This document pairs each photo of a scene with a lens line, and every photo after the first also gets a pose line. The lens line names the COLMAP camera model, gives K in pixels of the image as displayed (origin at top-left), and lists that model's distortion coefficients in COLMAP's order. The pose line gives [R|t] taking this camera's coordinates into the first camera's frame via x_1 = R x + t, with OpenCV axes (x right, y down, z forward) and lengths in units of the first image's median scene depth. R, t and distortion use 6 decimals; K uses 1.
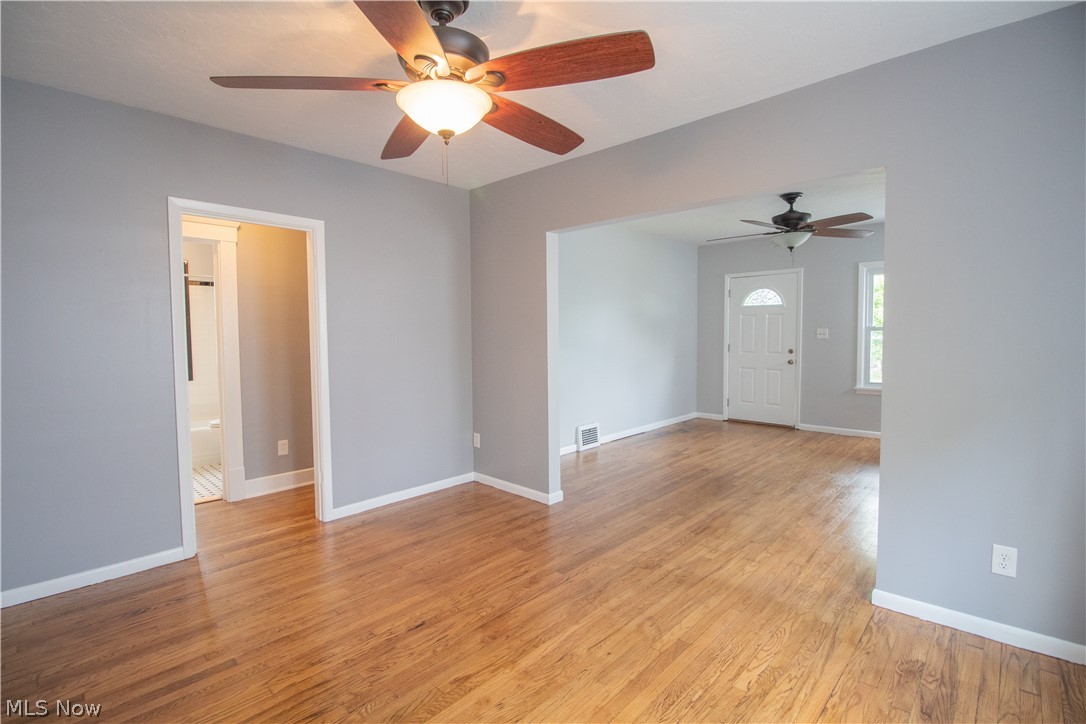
lens RADIAL K [[513.0, 0, 542.8], [0, 513.0, 355.8], [0, 0, 1]] dist [-0.023490, -0.000238]
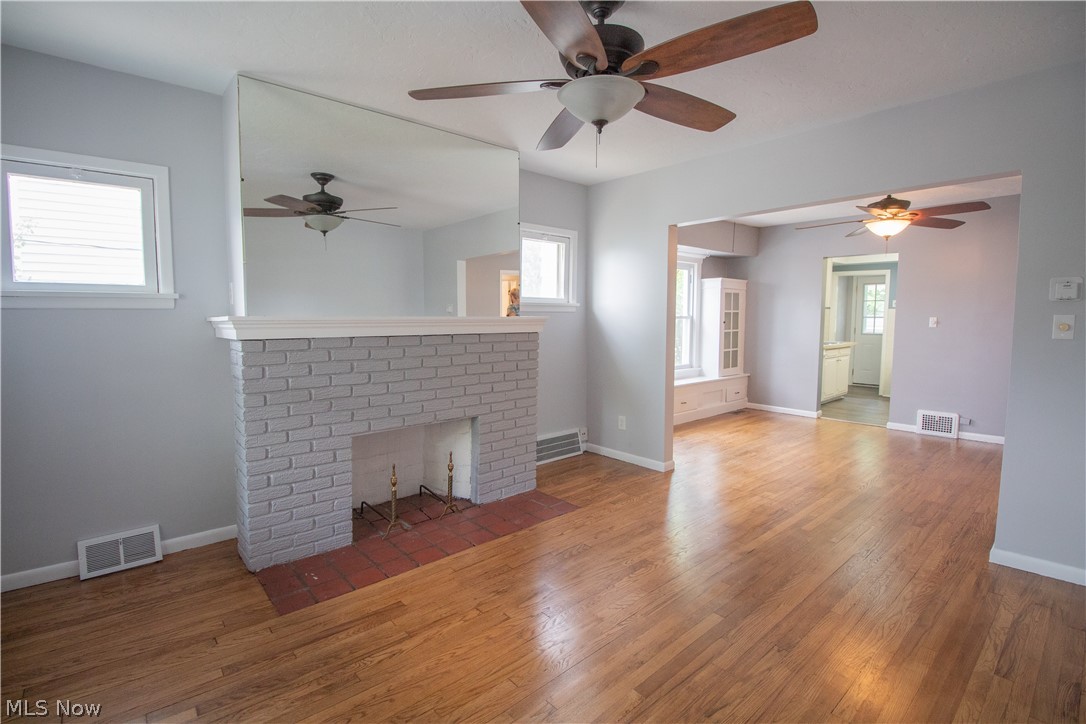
lens RADIAL K [[504.4, 0, 544.0], [0, 504.4, 358.7], [0, 0, 1]] dist [0.000650, -0.009757]
pose [[-0.995735, -0.004479, 0.092149, 0.373847], [0.007579, 0.991473, 0.130092, -0.054368], [-0.091946, 0.130236, -0.987211, 1.091458]]
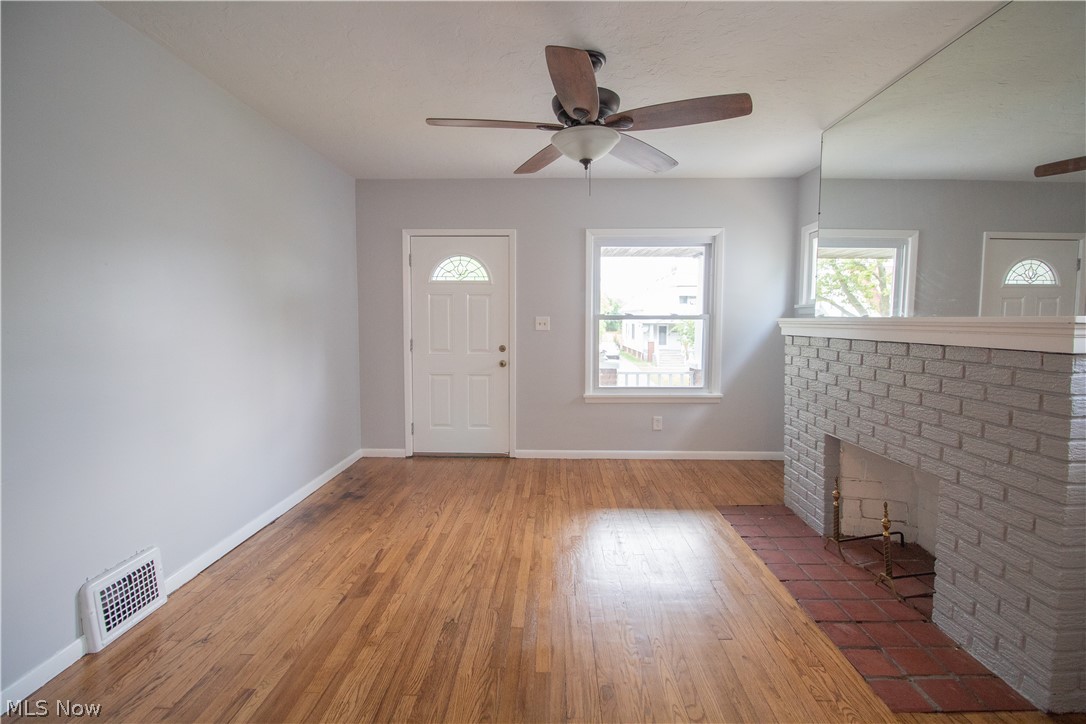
lens RADIAL K [[504.4, 0, 544.0], [0, 504.4, 358.7], [0, 0, 1]] dist [0.000650, -0.009757]
pose [[0.744080, -0.041041, 0.666829, 0.072858], [0.023008, 0.999093, 0.035817, -0.019705], [-0.667694, -0.011308, 0.744350, 0.481149]]
